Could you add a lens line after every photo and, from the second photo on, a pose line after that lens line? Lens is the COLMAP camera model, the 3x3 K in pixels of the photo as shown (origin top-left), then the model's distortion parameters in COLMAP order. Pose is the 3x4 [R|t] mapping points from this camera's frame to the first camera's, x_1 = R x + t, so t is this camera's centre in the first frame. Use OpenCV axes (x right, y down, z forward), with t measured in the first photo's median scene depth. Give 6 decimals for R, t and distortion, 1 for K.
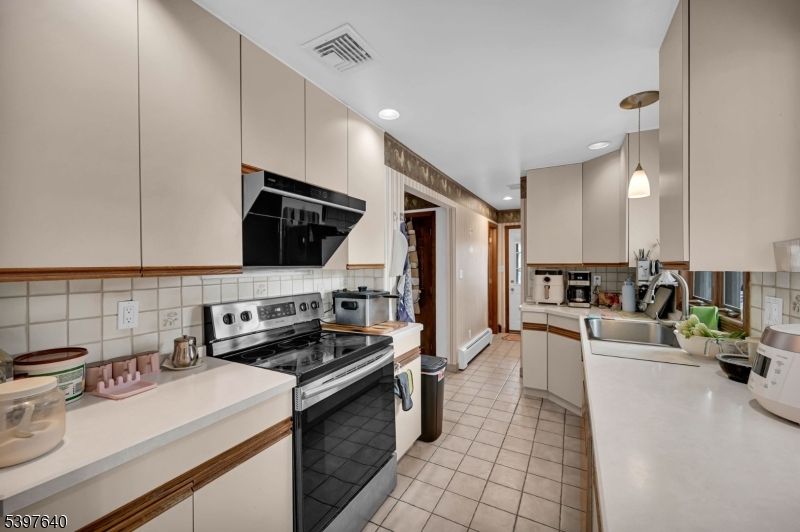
lens RADIAL K [[320.8, 0, 399.9], [0, 320.8, 266.7], [0, 0, 1]] dist [-0.000935, 0.000489]
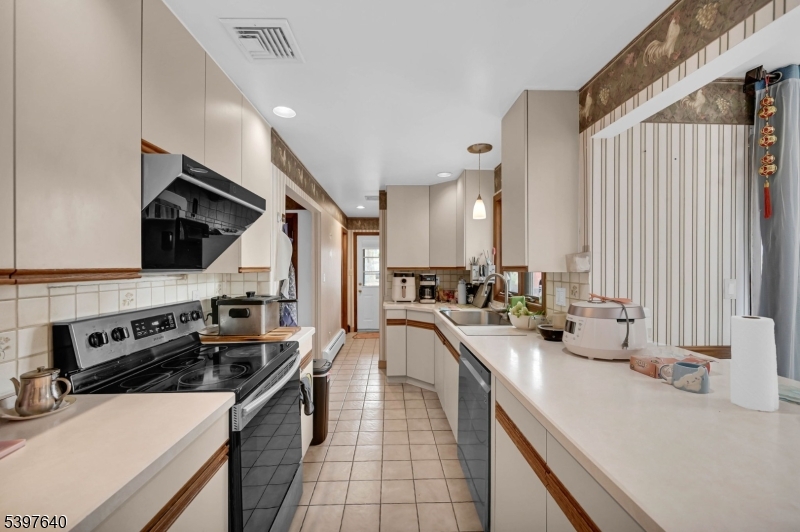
lens RADIAL K [[320.8, 0, 401.0], [0, 320.8, 266.5], [0, 0, 1]] dist [-0.000935, 0.000489]
pose [[0.859528, 0.004081, 0.511072, -0.229380], [0.002339, 0.999926, -0.011919, 0.002046], [-0.511083, 0.011440, 0.859455, -0.003190]]
